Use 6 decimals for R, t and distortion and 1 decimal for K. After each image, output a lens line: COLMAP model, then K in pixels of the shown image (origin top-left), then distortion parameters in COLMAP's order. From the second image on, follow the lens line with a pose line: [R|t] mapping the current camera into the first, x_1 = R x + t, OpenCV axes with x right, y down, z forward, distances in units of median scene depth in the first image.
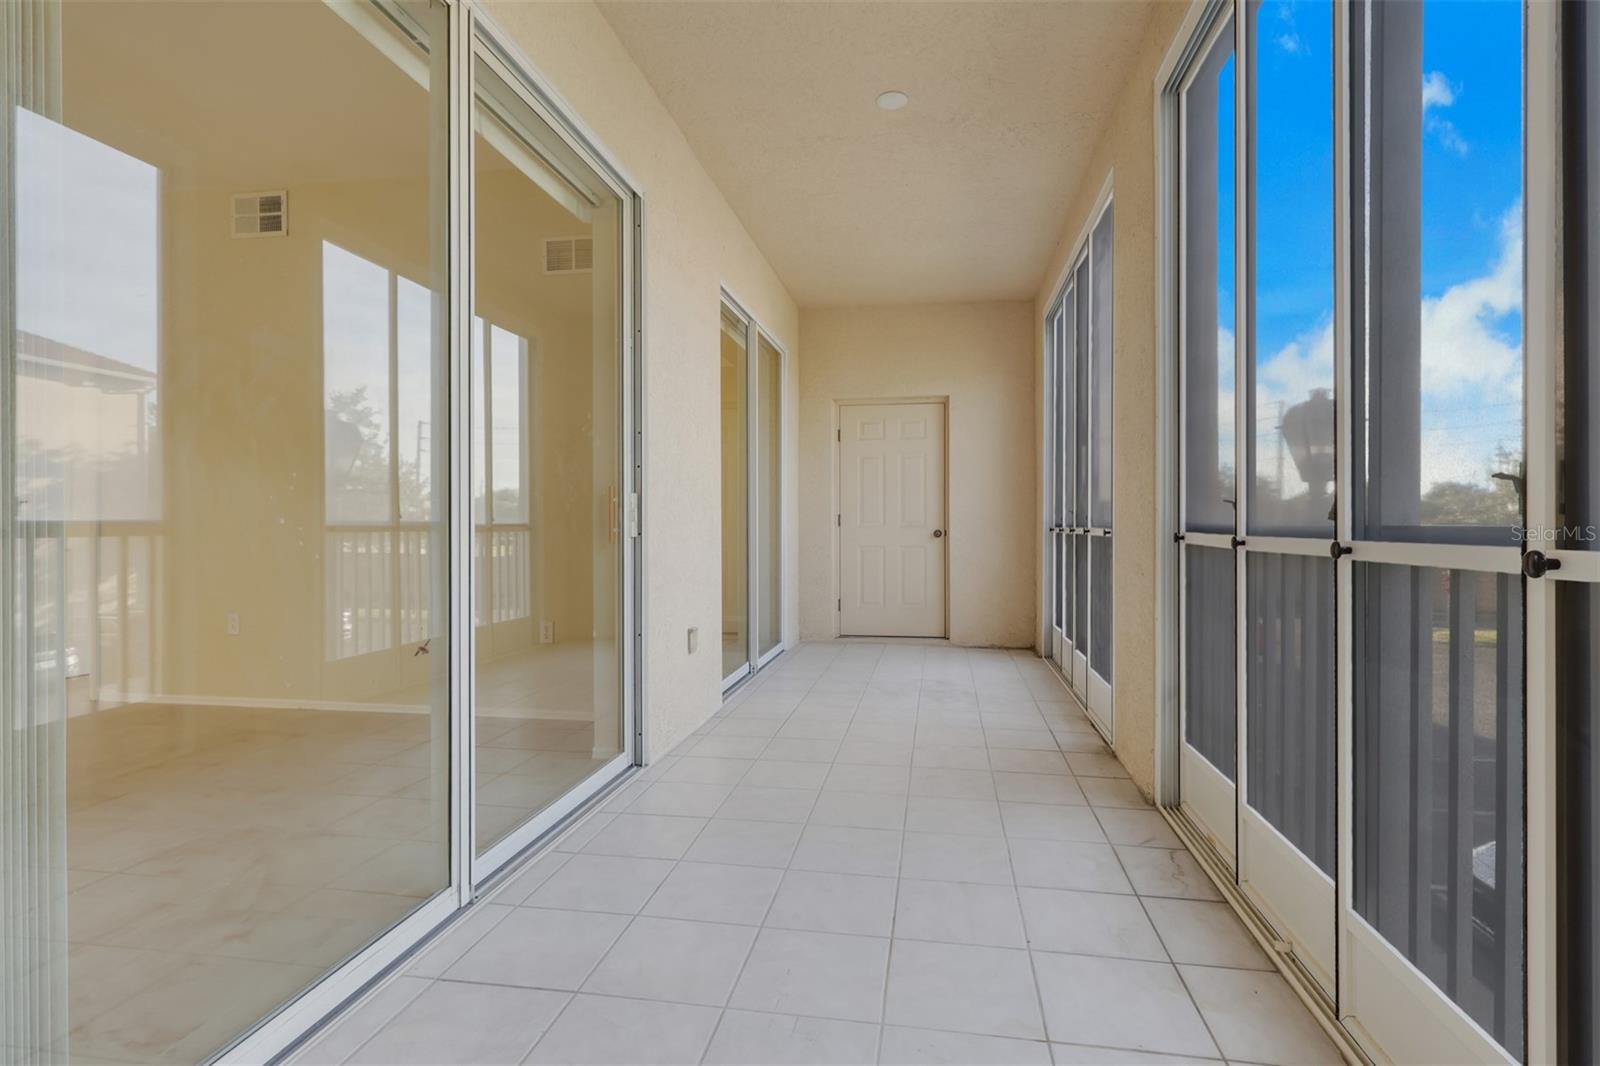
lens RADIAL K [[755.7, 0, 759.2], [0, 755.7, 536.7], [0, 0, 1]] dist [-0.002452, -0.000230]
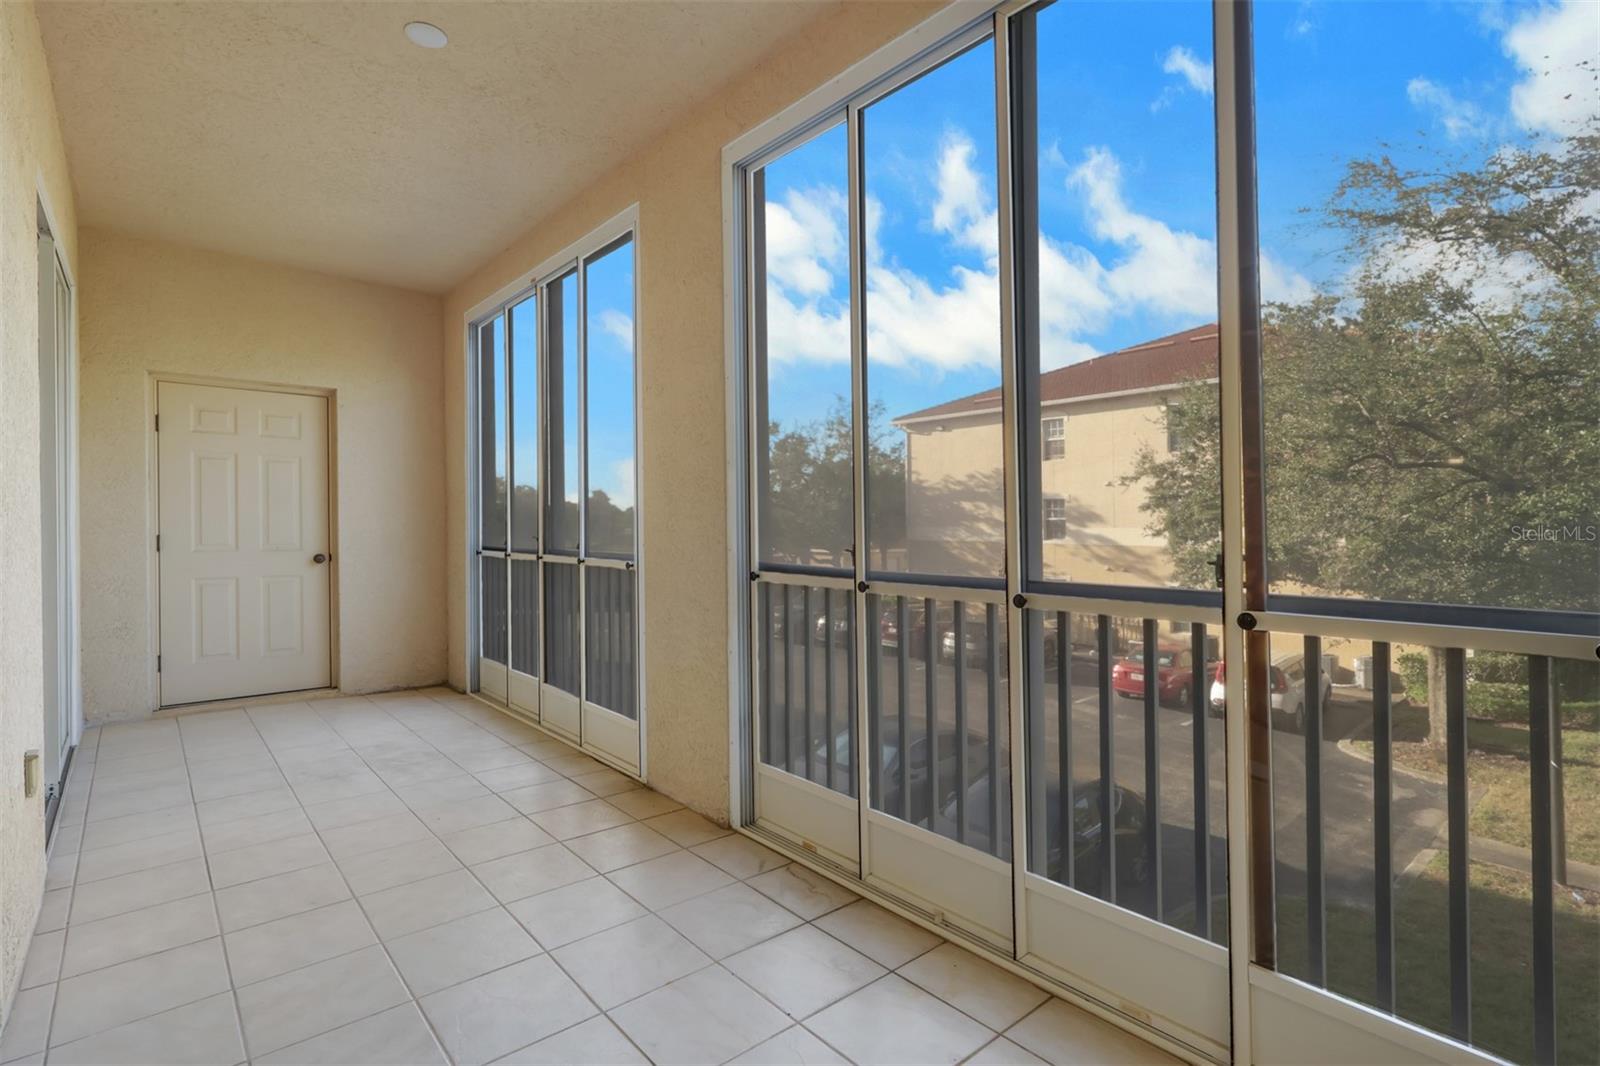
lens RADIAL K [[791.3, 0, 800.0], [0, 791.3, 533.0], [0, 0, 1]] dist [-0.001659, -0.000216]
pose [[0.631416, -0.005574, 0.775424, -0.111392], [0.016941, 0.999835, -0.006607, -0.020321], [-0.775259, 0.017308, 0.631406, 0.088153]]
